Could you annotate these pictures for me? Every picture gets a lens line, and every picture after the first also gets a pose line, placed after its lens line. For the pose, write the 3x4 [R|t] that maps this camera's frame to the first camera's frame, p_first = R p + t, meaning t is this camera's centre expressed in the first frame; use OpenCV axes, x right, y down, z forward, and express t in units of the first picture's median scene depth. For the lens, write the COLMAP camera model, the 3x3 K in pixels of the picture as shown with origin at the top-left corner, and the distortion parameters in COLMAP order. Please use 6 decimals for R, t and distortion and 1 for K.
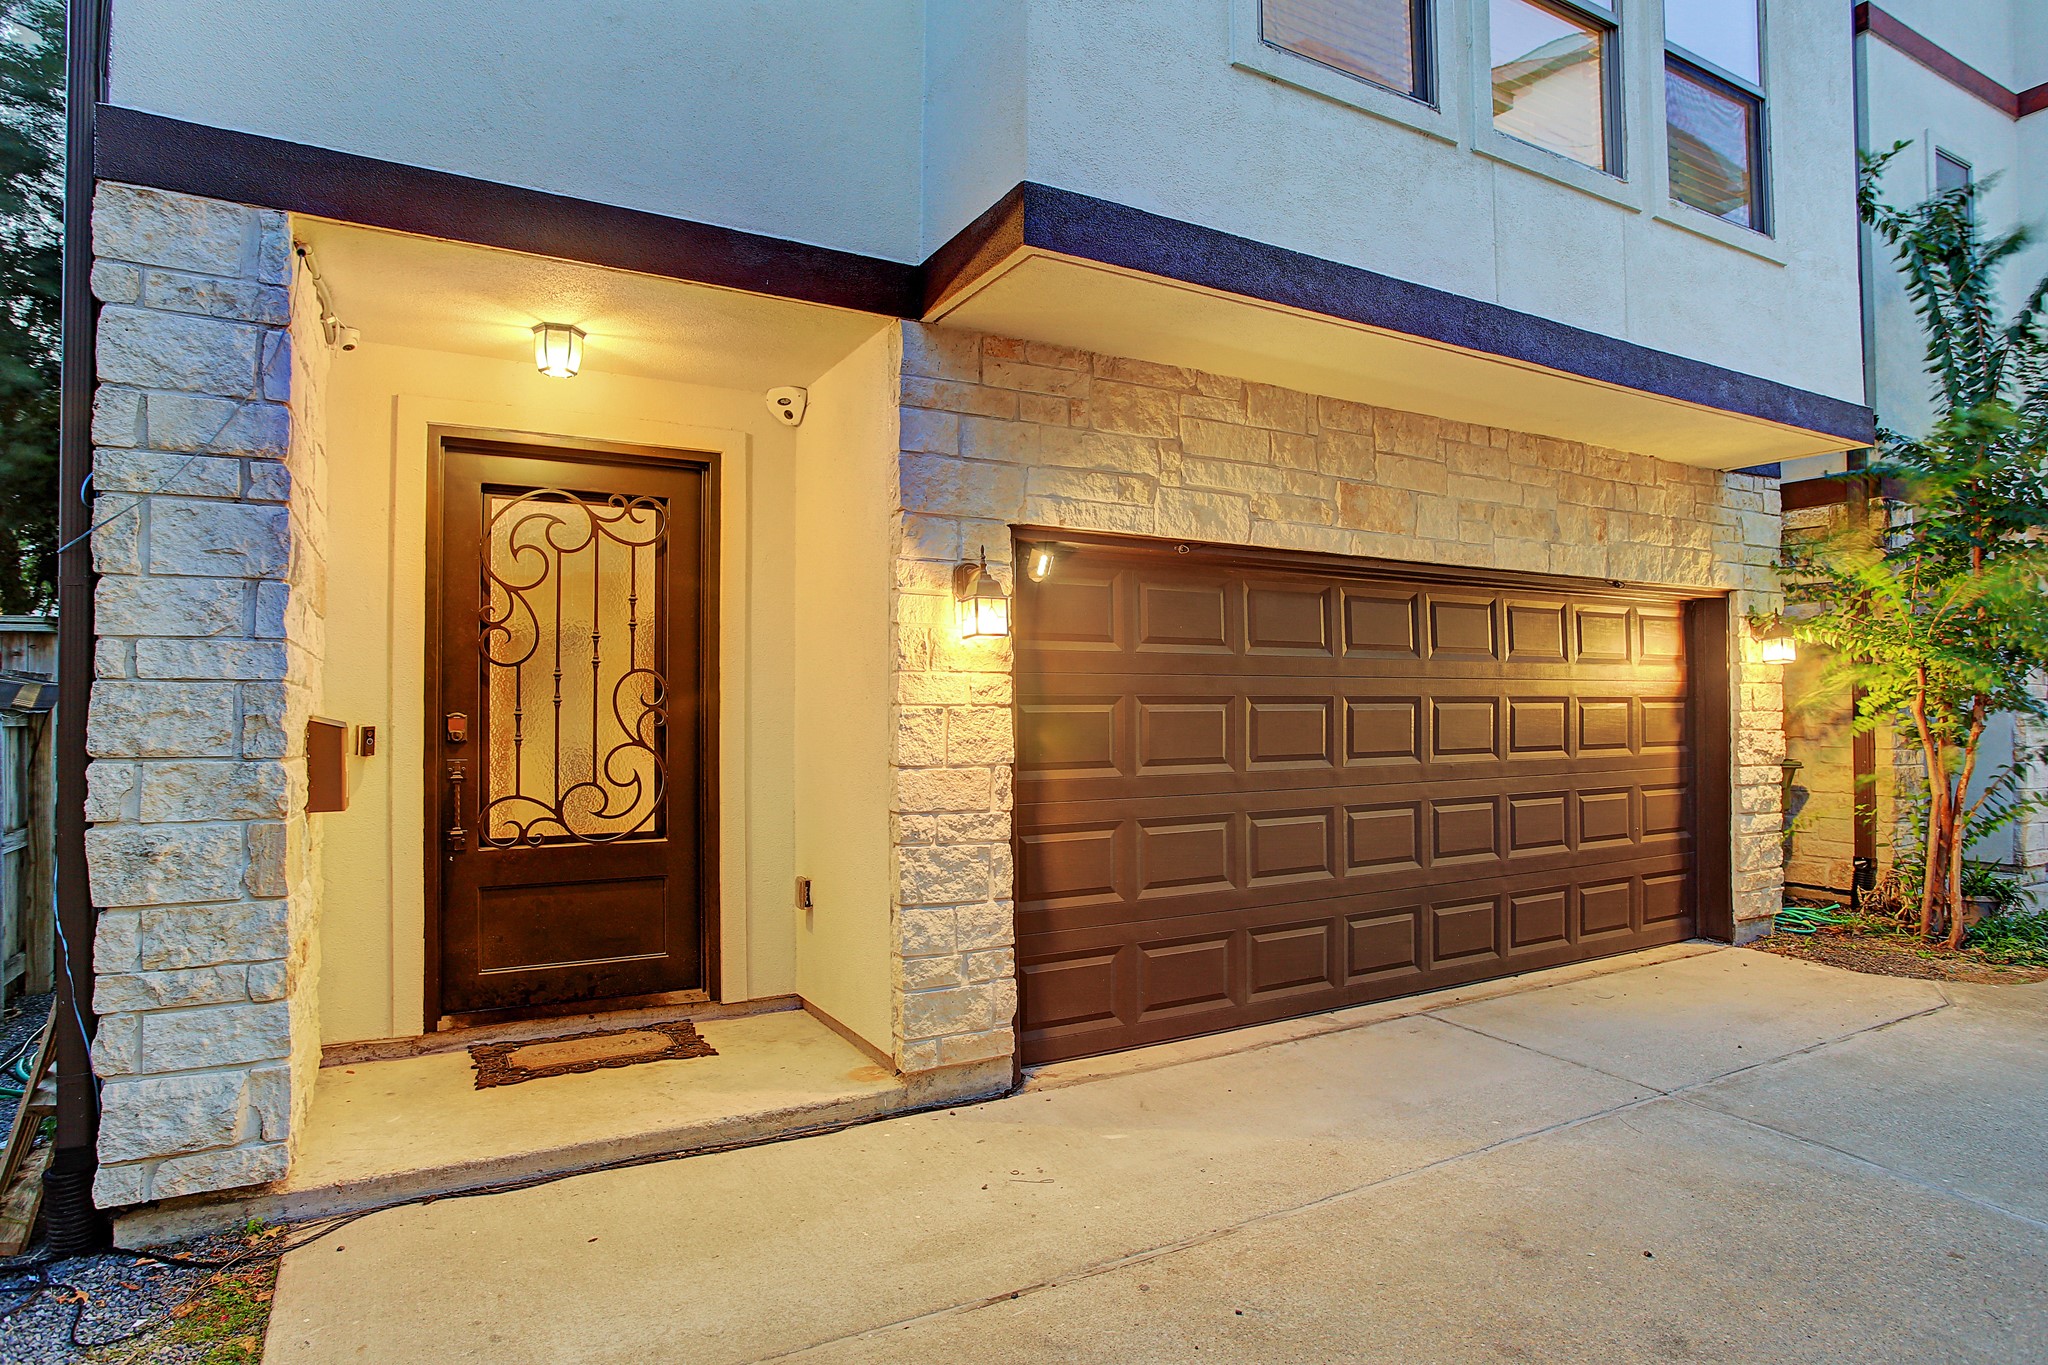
lens RADIAL K [[1181.4, 0, 1132.3], [0, 1181.4, 688.1], [0, 0, 1]] dist [-0.063962, 0.009485]
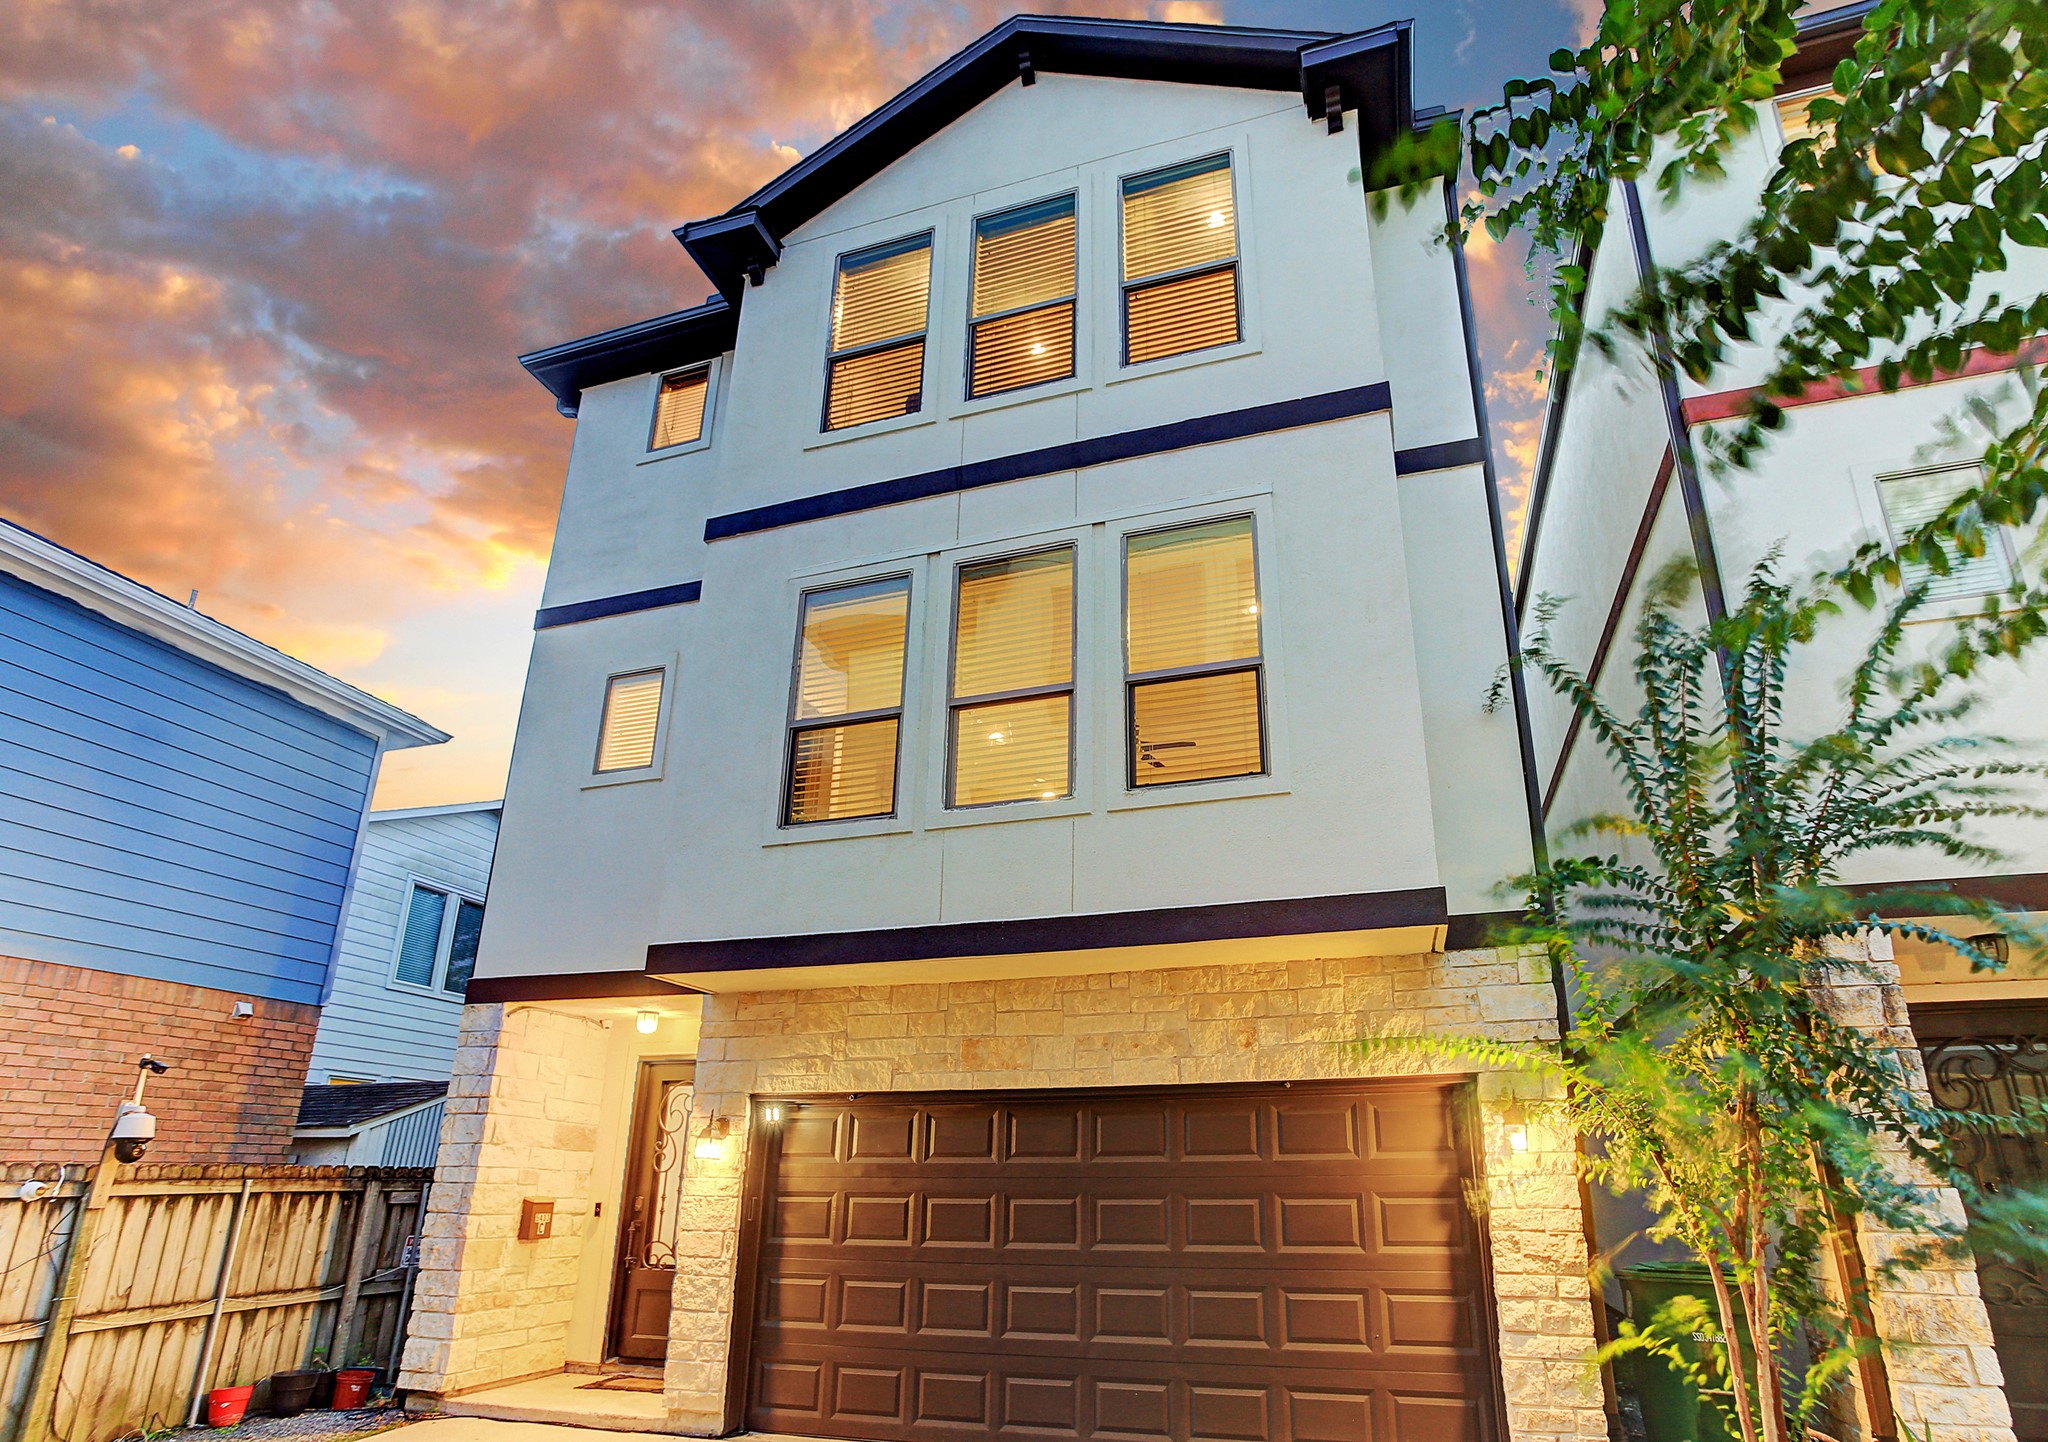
lens RADIAL K [[1140.3, 0, 984.9], [0, 1140.3, 717.9], [0, 0, 1]] dist [-0.030558, 0.004915]
pose [[0.622285, -0.294467, -0.725293, 1.589948], [0.008039, 0.928903, -0.370235, -0.021435], [0.782749, 0.224561, 0.580410, 0.103634]]
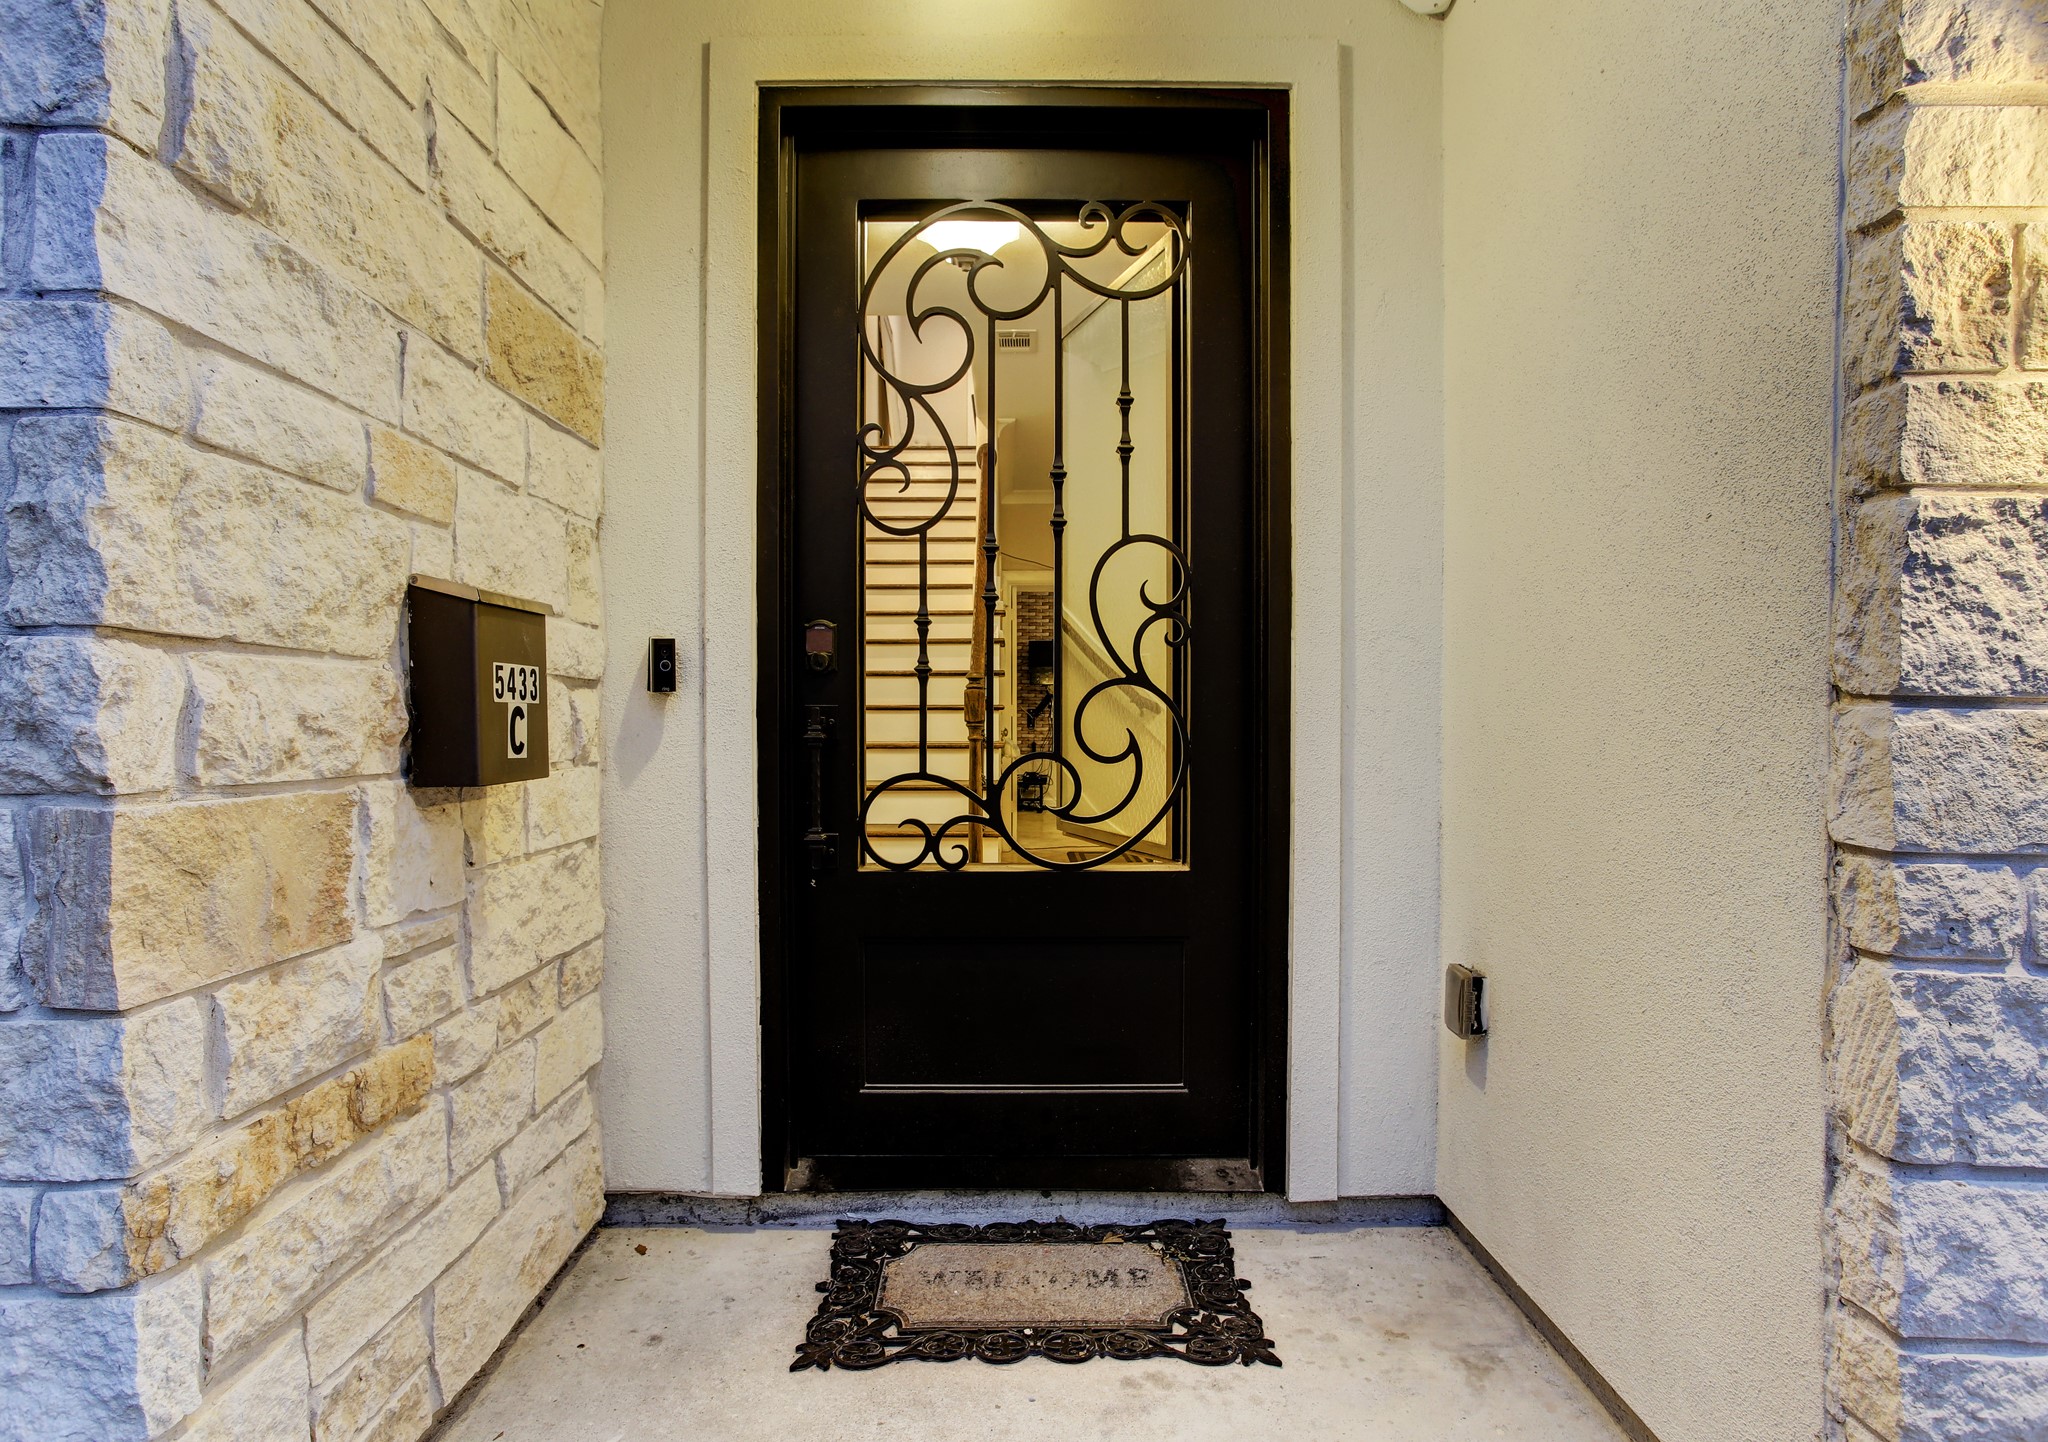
lens RADIAL K [[1140.3, 0, 1030.0], [0, 1140.3, 760.4], [0, 0, 1]] dist [-0.030558, 0.004915]
pose [[0.855124, 0.022390, -0.517939, -0.219536], [0.007233, 0.998454, 0.055103, 0.059985], [0.518373, -0.050866, 0.853641, 0.594288]]
